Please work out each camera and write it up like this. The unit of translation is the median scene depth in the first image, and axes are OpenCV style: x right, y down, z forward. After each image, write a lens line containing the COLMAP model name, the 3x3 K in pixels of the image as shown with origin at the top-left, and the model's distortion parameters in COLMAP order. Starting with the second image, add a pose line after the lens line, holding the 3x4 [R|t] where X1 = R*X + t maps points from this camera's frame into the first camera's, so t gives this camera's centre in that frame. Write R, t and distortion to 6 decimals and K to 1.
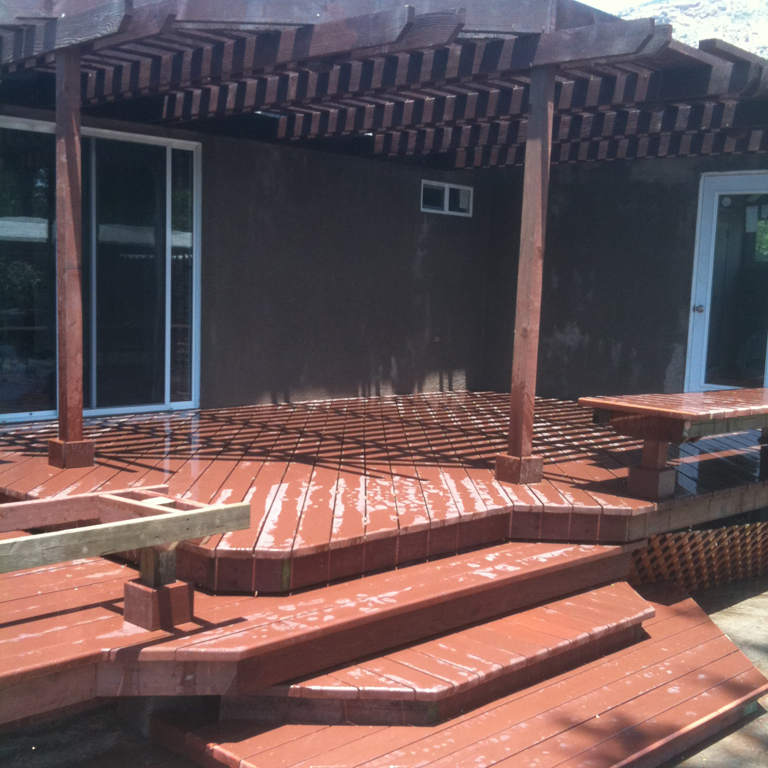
lens RADIAL K [[1034.2, 0, 384.0], [0, 1034.2, 384.0], [0, 0, 1]] dist [-0.003475, -0.015889]
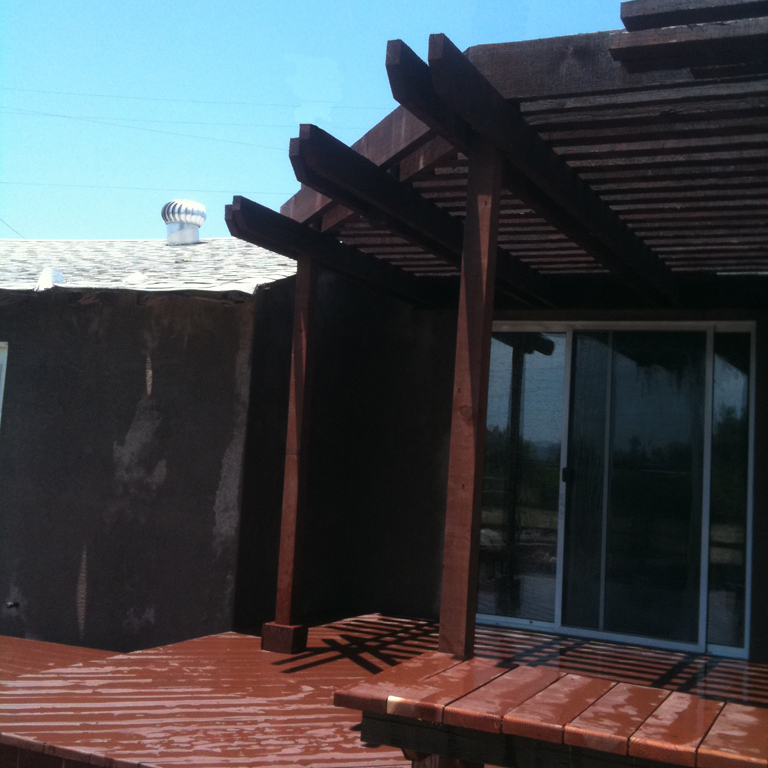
lens RADIAL K [[1034.2, 0, 384.0], [0, 1034.2, 384.0], [0, 0, 1]] dist [-0.003475, -0.015889]
pose [[0.359015, -0.067681, -0.930874, 0.473522], [-0.146961, 0.980827, -0.127992, -0.041432], [0.921689, 0.182753, 0.342185, 0.479536]]
